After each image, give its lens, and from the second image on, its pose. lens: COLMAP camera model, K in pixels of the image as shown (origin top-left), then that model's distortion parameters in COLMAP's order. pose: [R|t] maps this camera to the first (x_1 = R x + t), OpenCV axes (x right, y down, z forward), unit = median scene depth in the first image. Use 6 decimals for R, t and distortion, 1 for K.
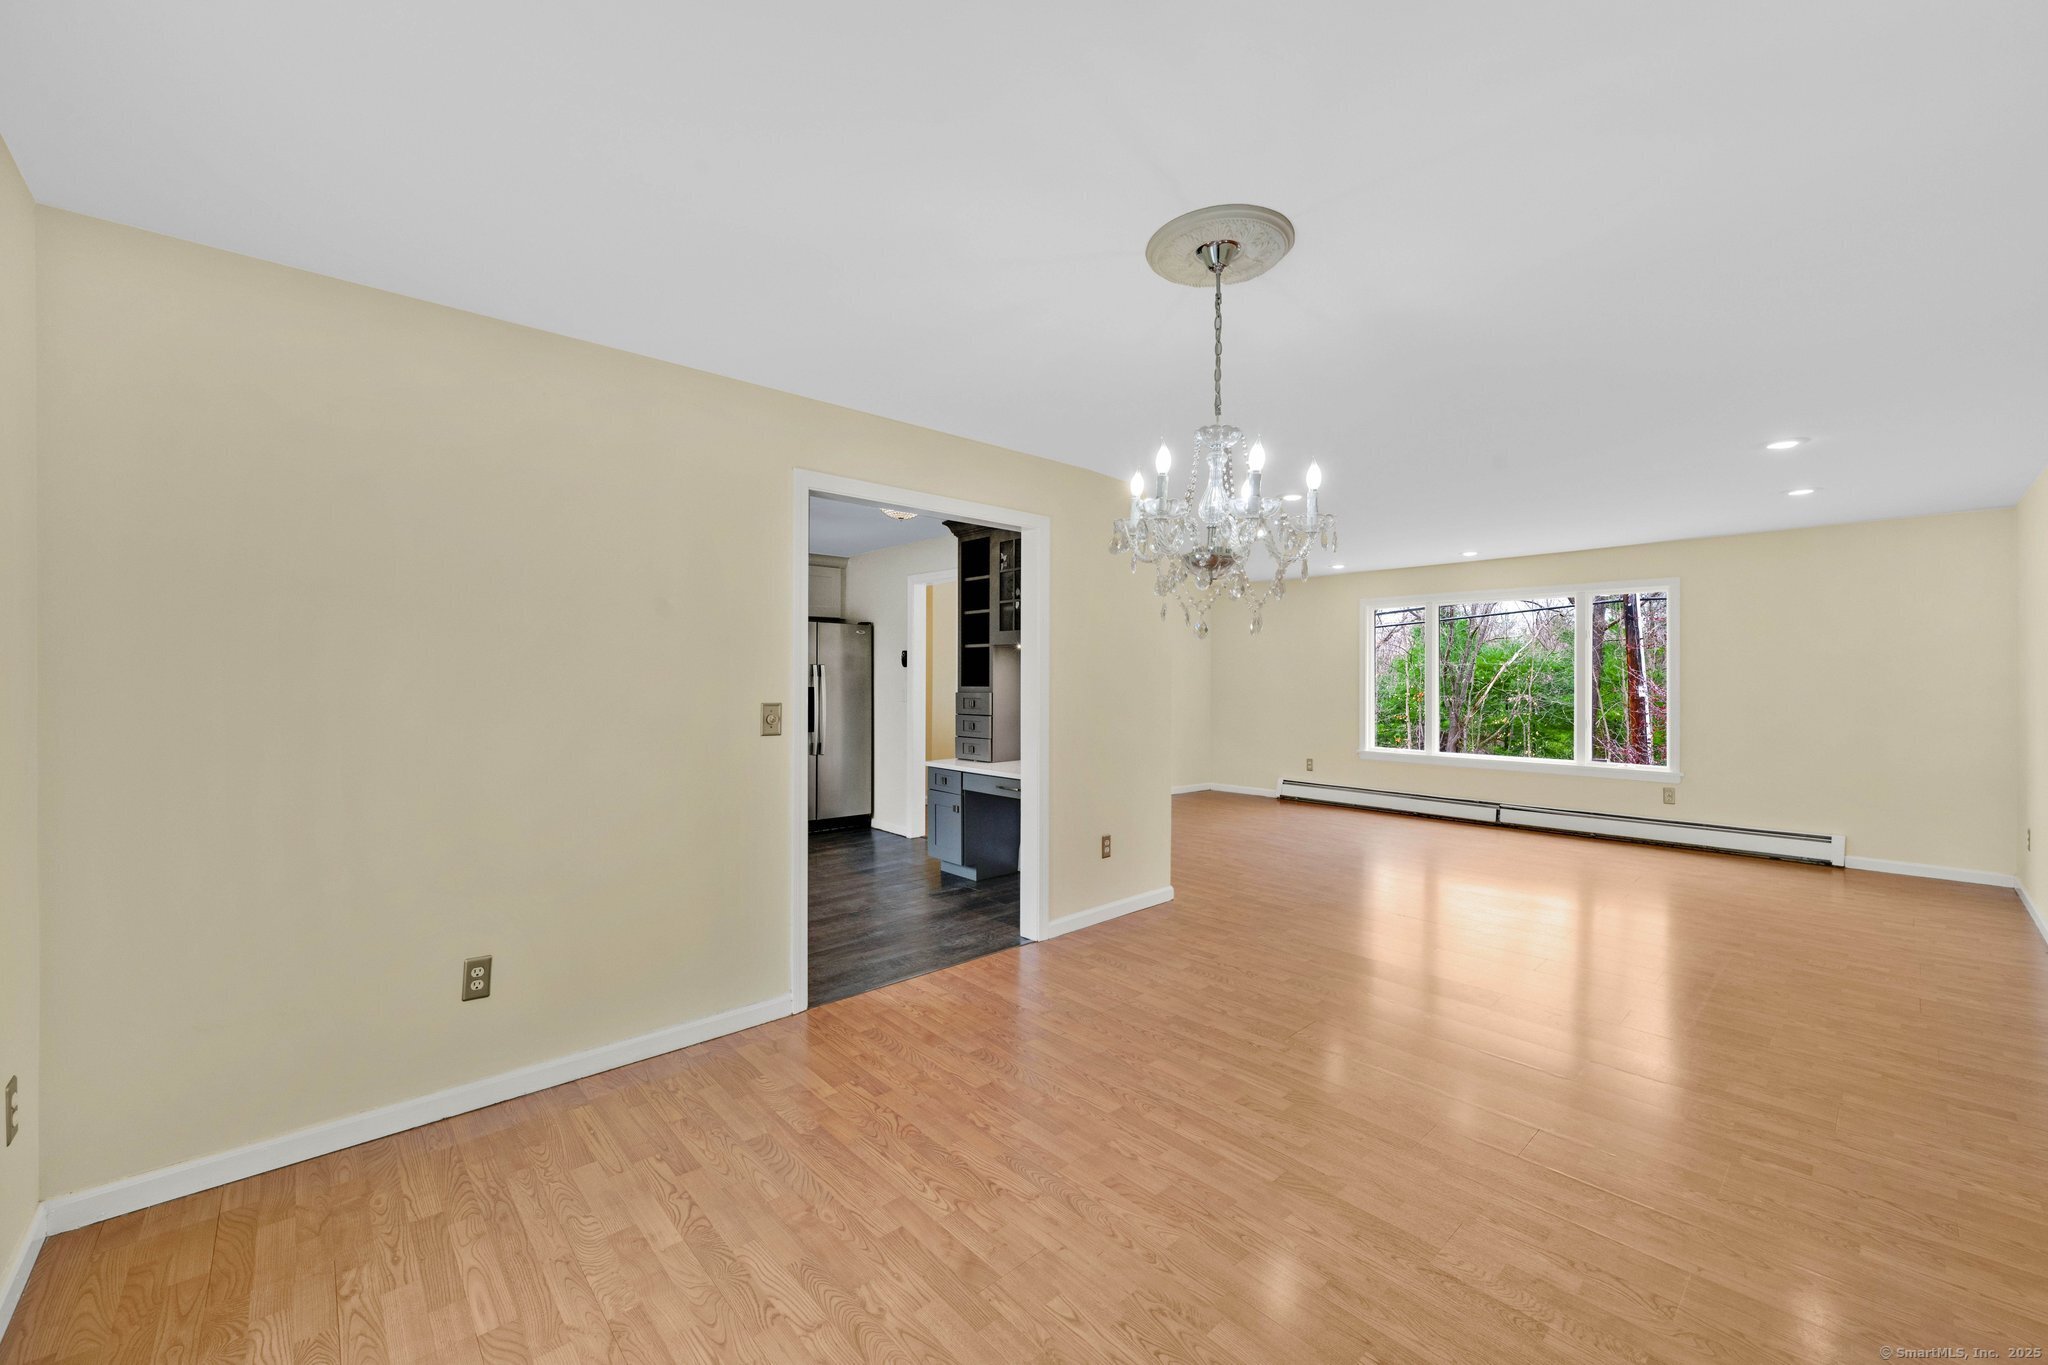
lens RADIAL K [[808.0, 0, 1041.2], [0, 808.0, 647.1], [0, 0, 1]] dist [-0.003242, 0.000733]
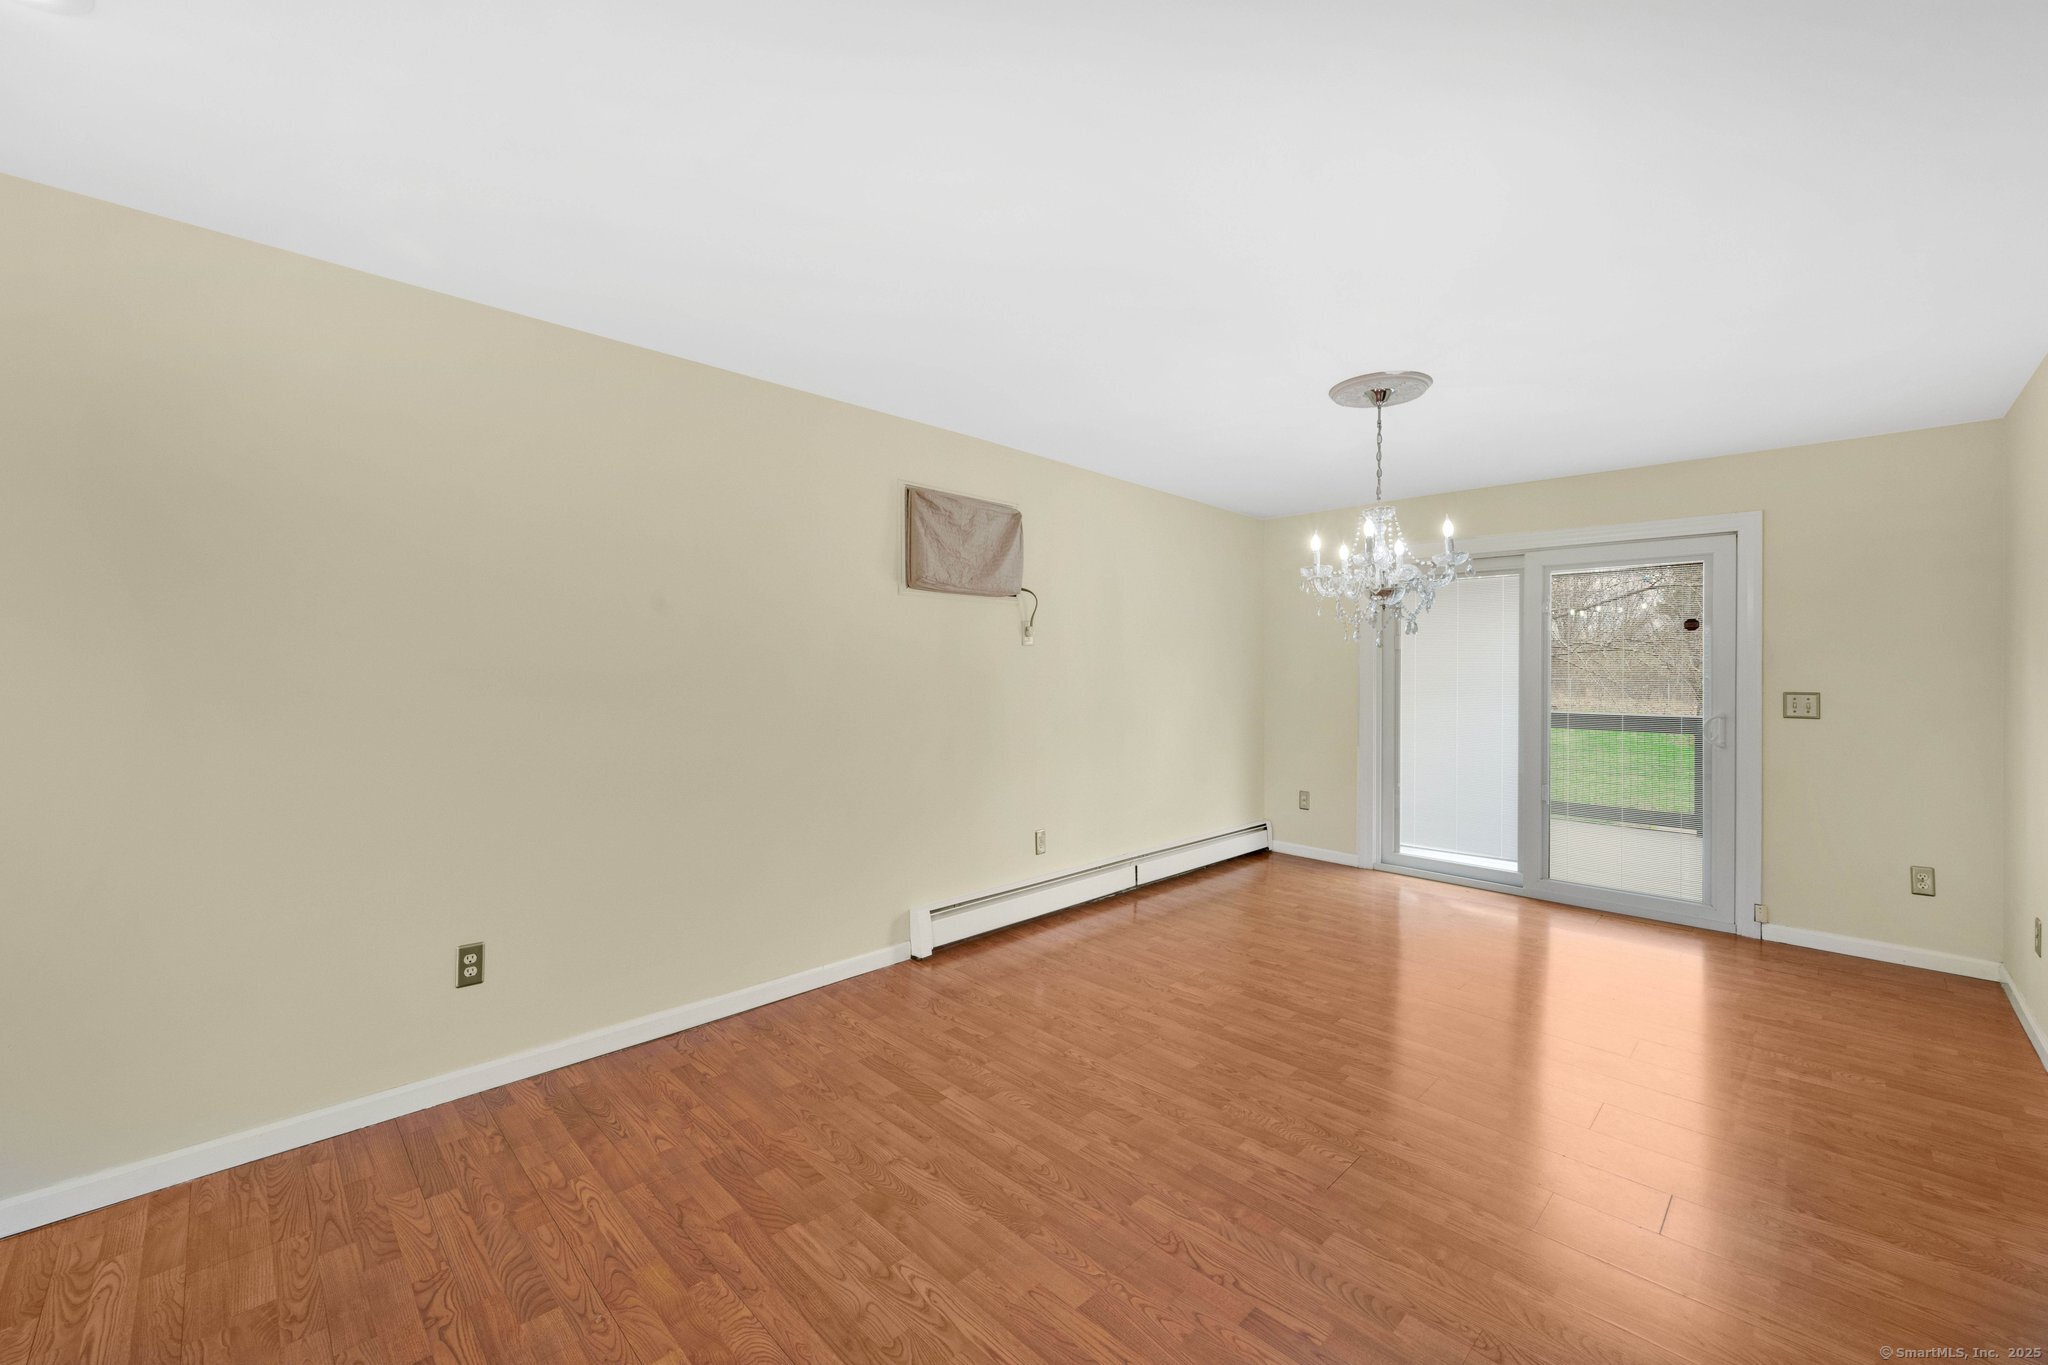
lens RADIAL K [[808.0, 0, 1037.6], [0, 808.0, 667.4], [0, 0, 1]] dist [-0.003242, 0.000733]
pose [[-0.999406, -0.006666, -0.033802, 0.364873], [-0.005294, 0.999165, -0.040524, 0.040552], [0.034044, -0.040321, -0.998607, 1.012383]]
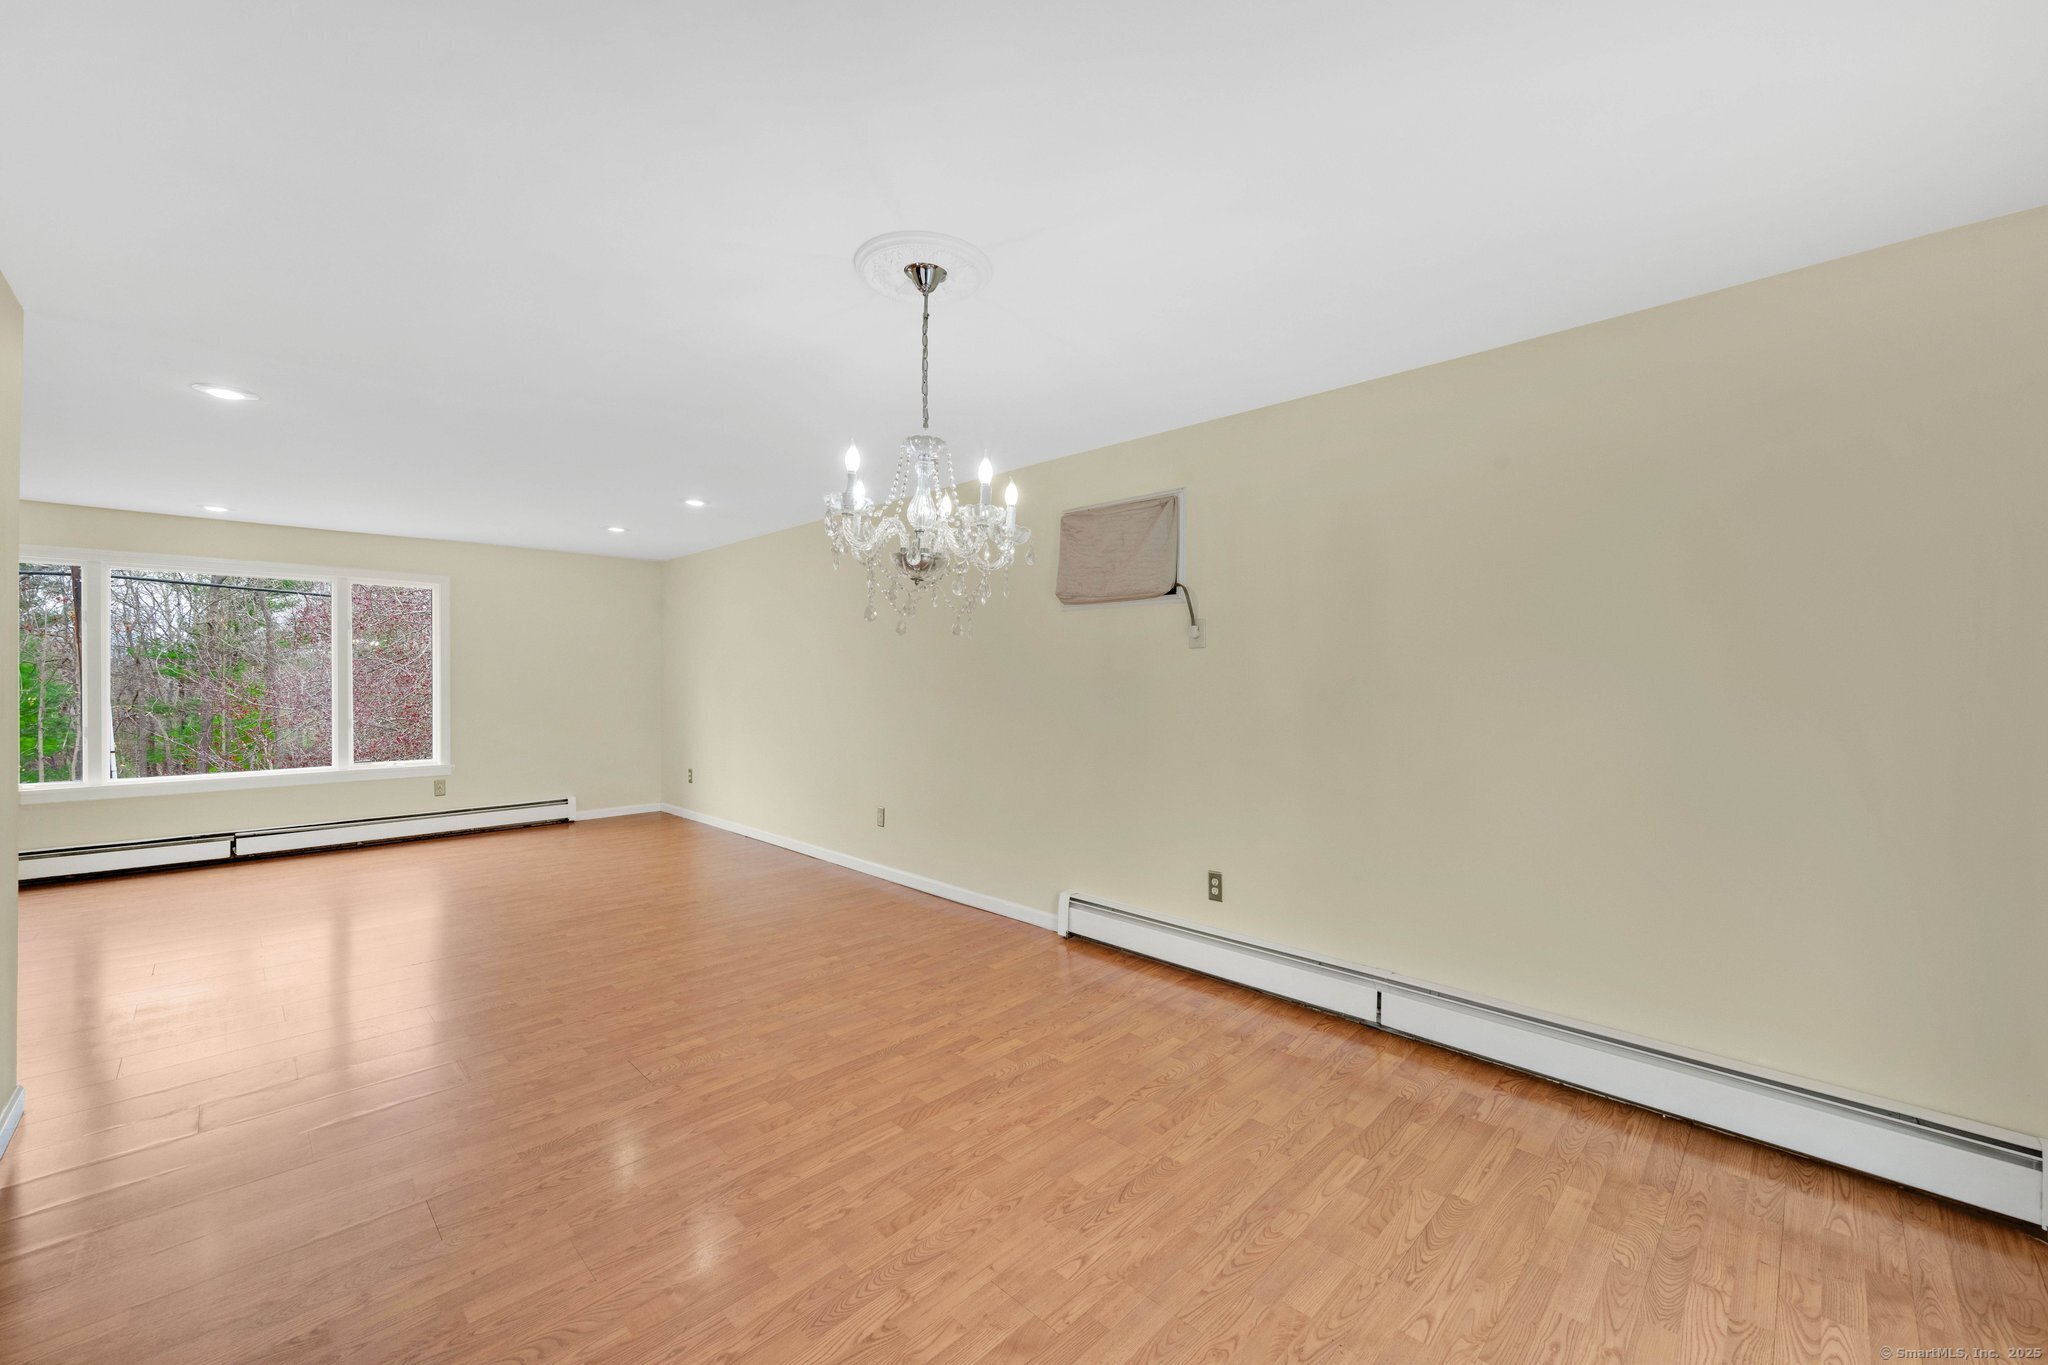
lens RADIAL K [[808.0, 0, 1019.0], [0, 808.0, 678.0], [0, 0, 1]] dist [-0.003242, 0.000733]
pose [[-0.030099, -0.008467, 0.999511, -0.340045], [-0.037150, 0.999283, 0.007346, 0.011654], [-0.998856, -0.036911, -0.030392, 0.372501]]
